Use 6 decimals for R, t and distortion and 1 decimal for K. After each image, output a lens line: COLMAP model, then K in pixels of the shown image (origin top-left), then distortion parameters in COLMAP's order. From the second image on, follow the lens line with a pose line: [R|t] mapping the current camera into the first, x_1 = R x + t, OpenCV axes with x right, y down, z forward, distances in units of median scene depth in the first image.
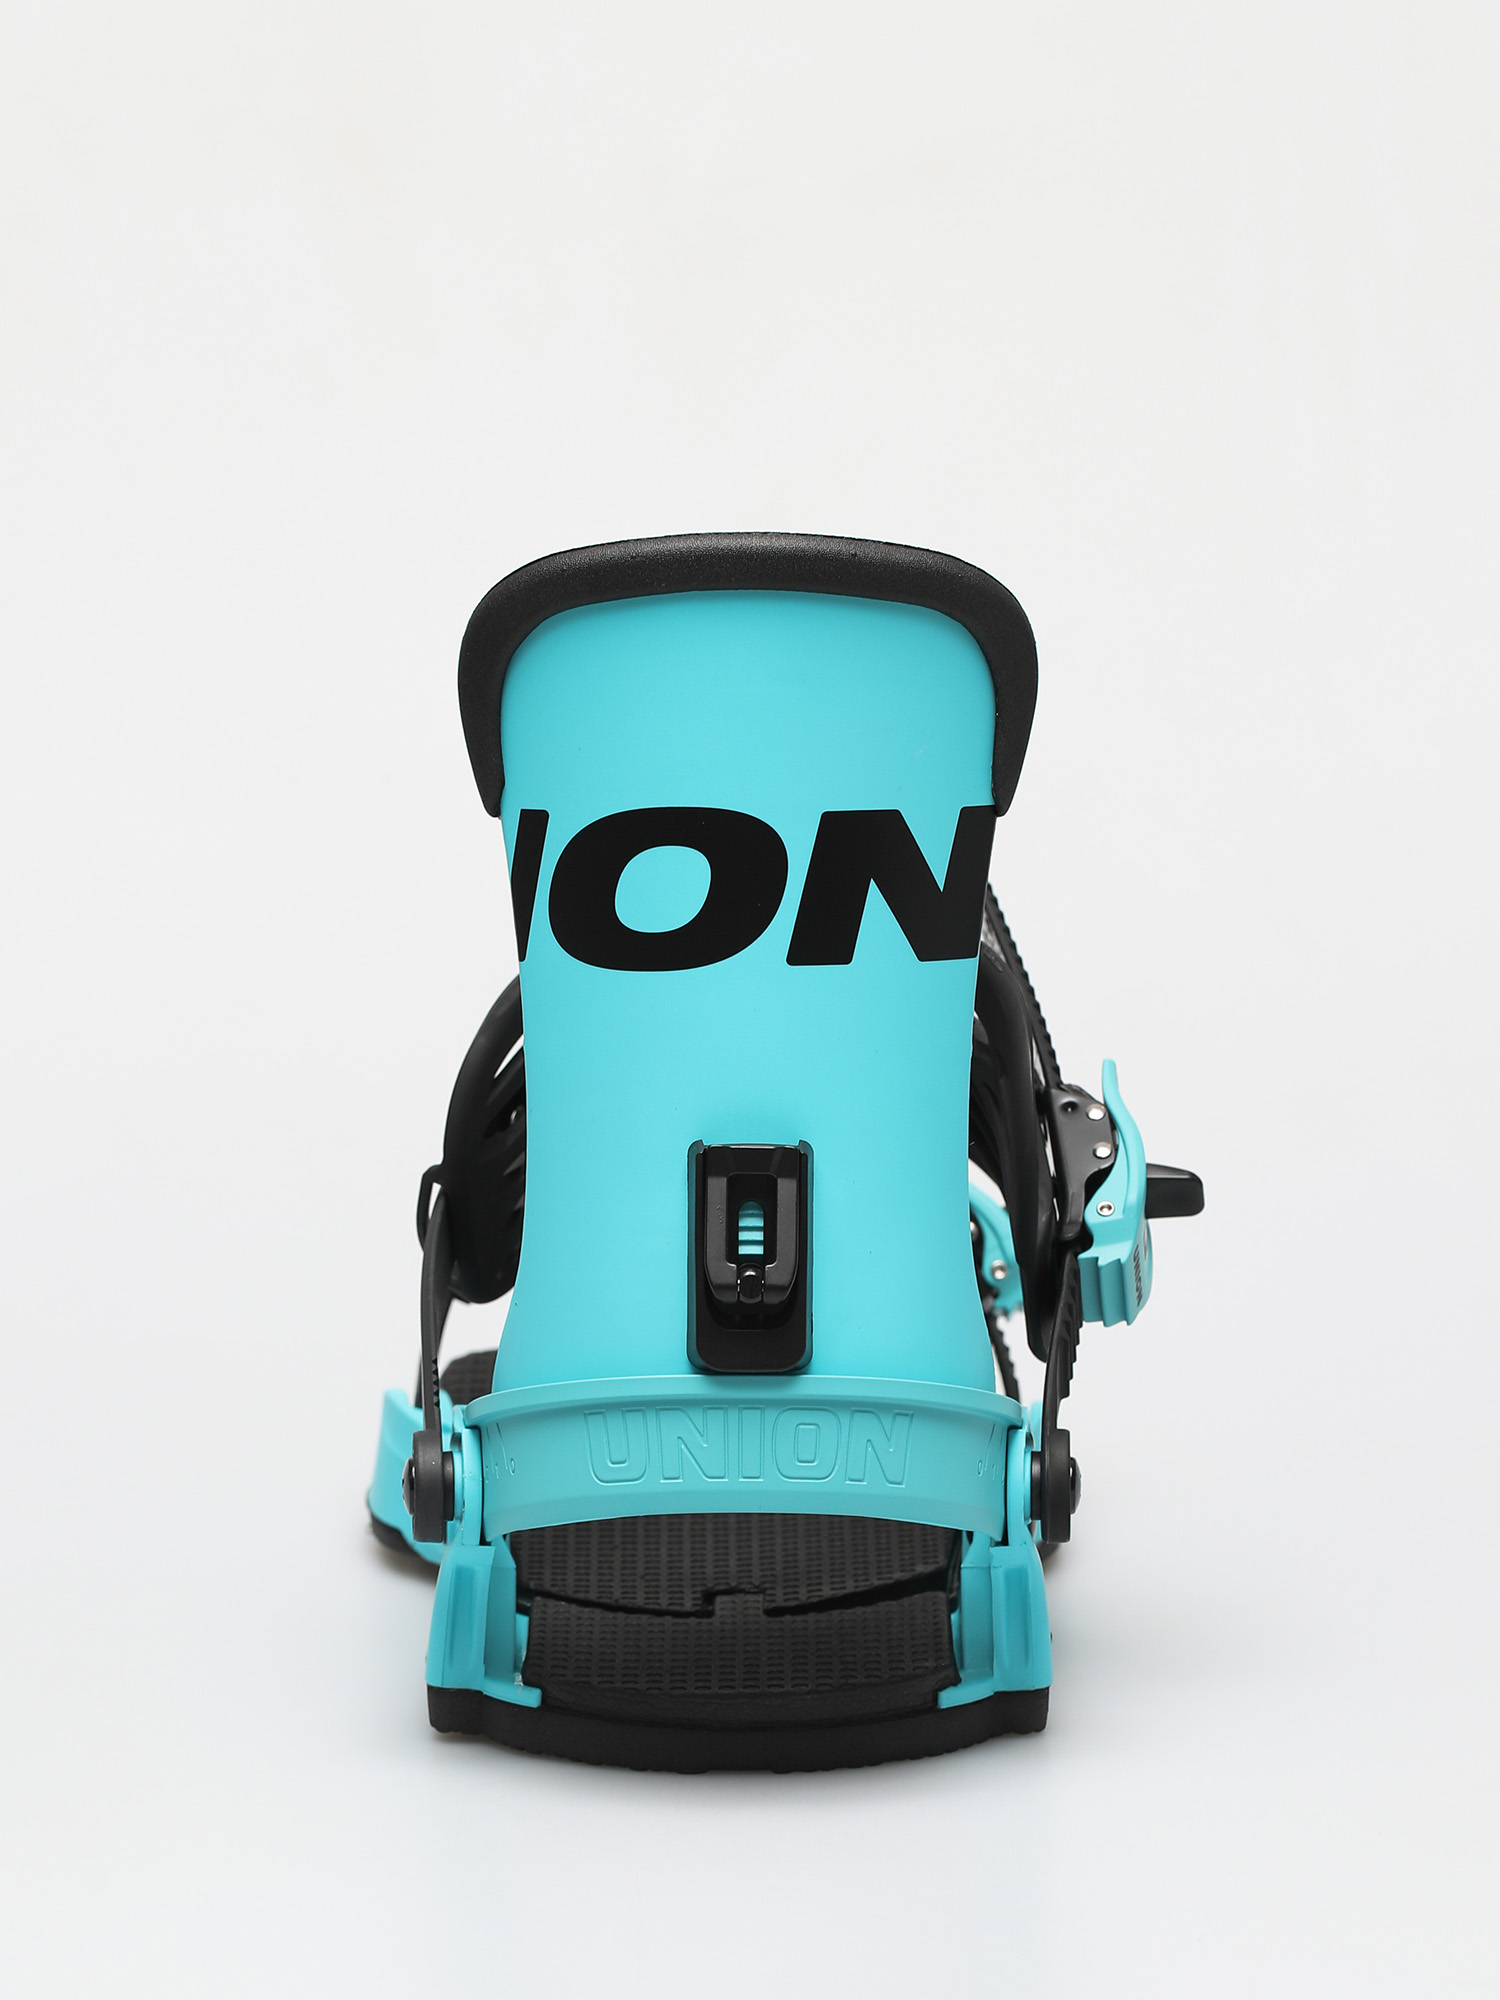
lens RADIAL K [[6757.4, 0, 741.9], [0, 6757.4, 1013.0], [0, 0, 1]] dist [-0.151157, 0.000000]
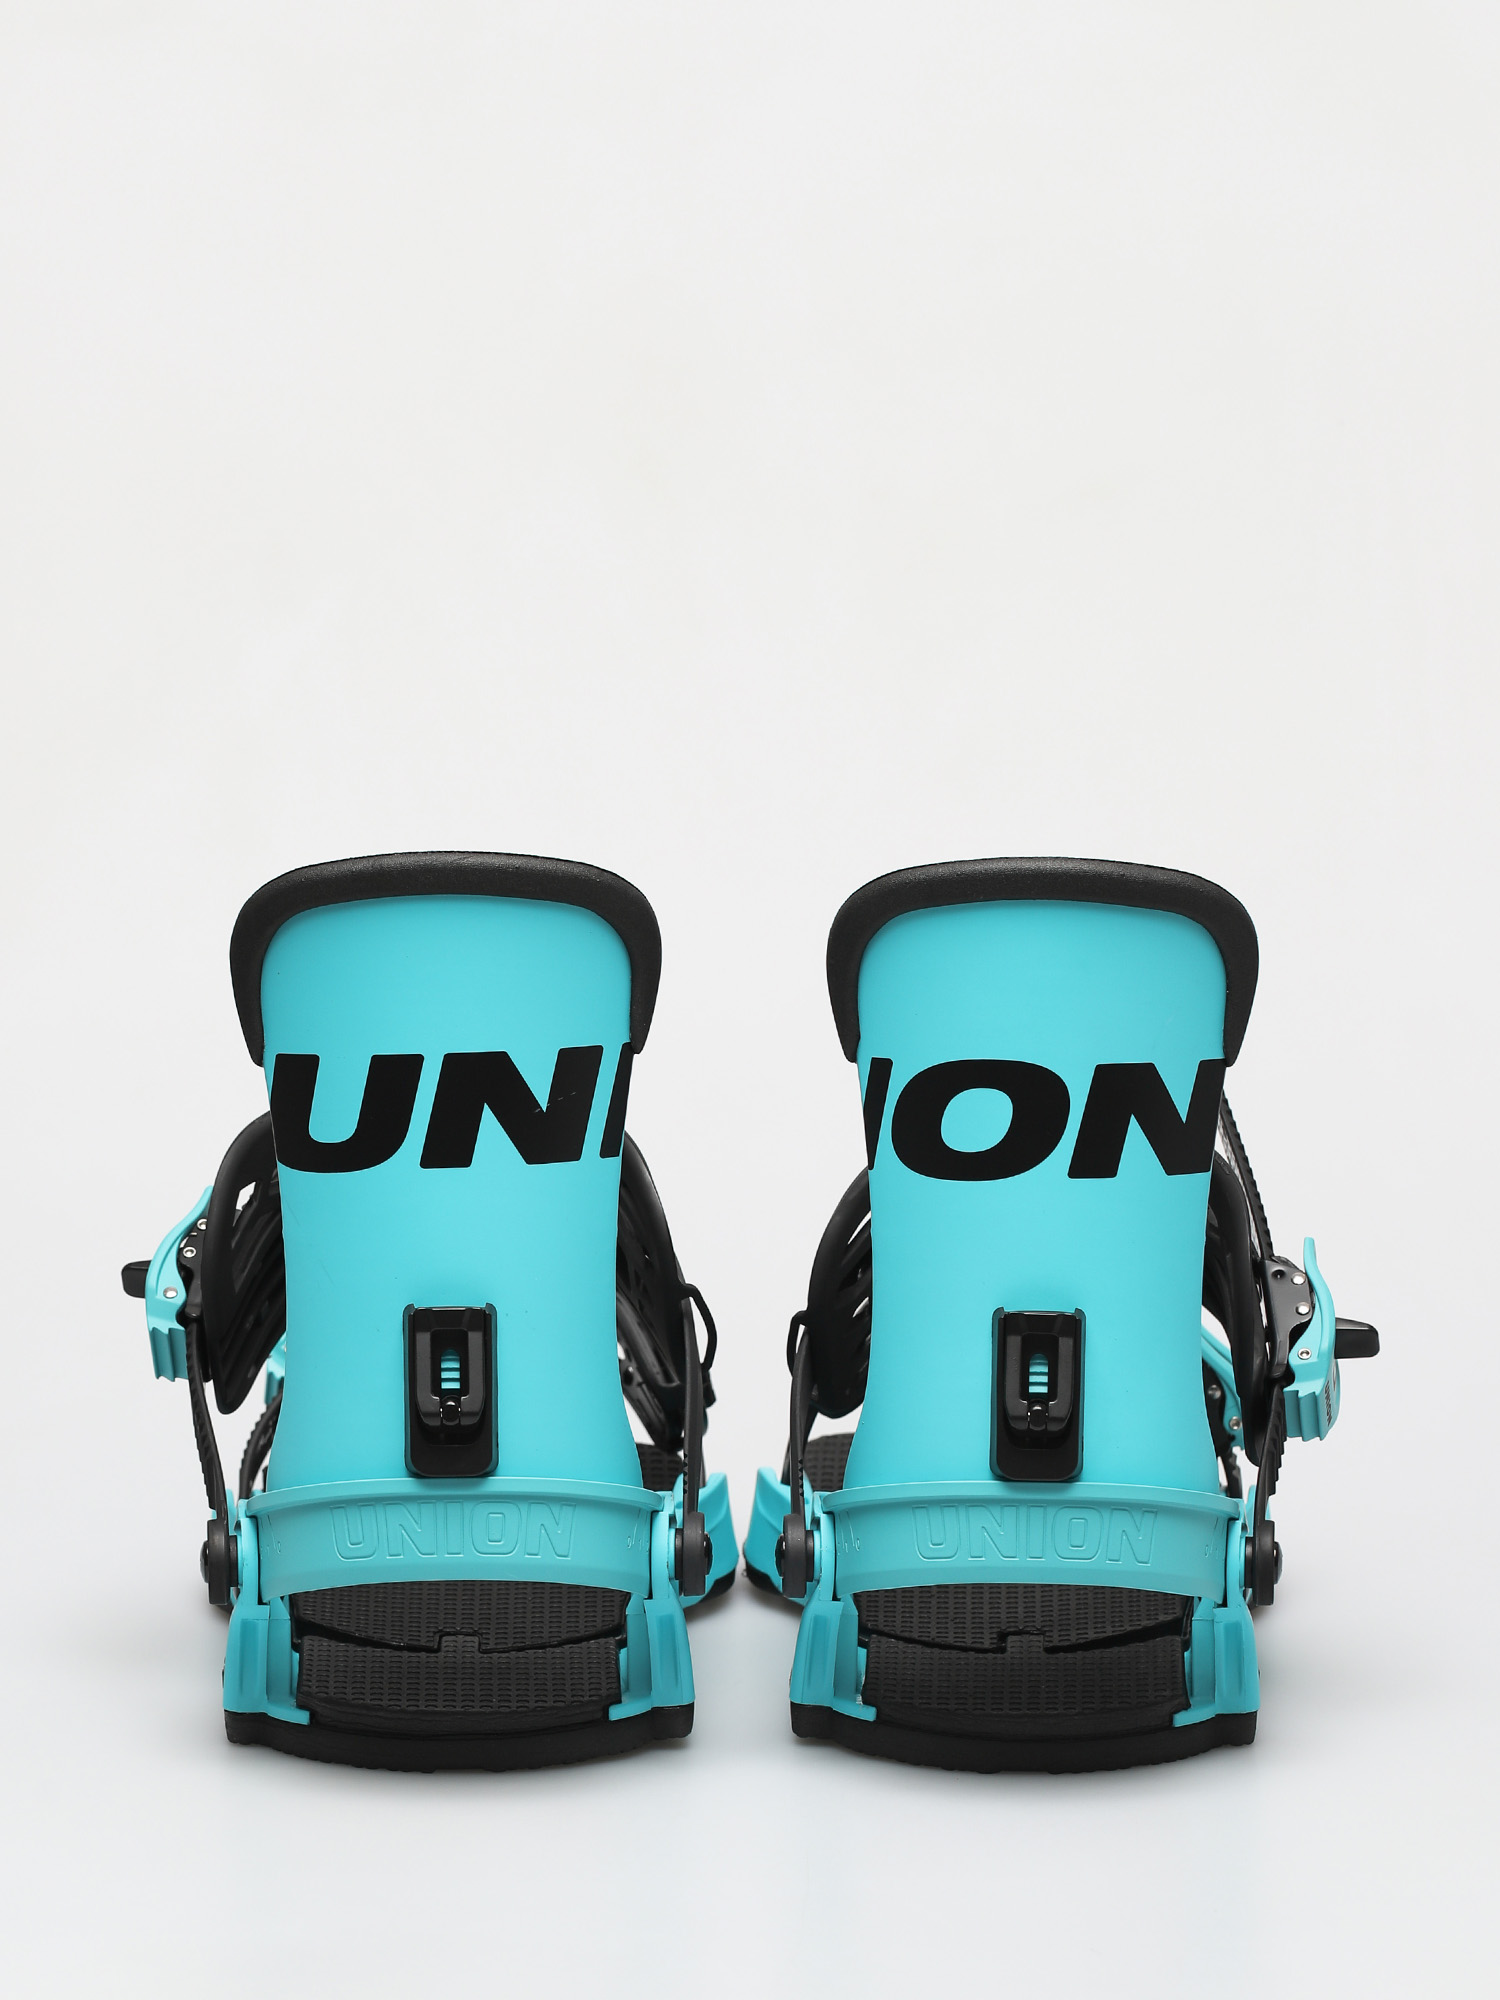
lens RADIAL K [[6757.4, 0, 757.9], [0, 6757.4, 990.9], [0, 0, 1]] dist [-0.151157, 0.000000]
pose [[0.999169, 0.013841, -0.038342, -0.003952], [-0.012834, 0.999570, 0.026376, -0.077617], [0.038691, -0.025862, 0.998917, -0.337709]]
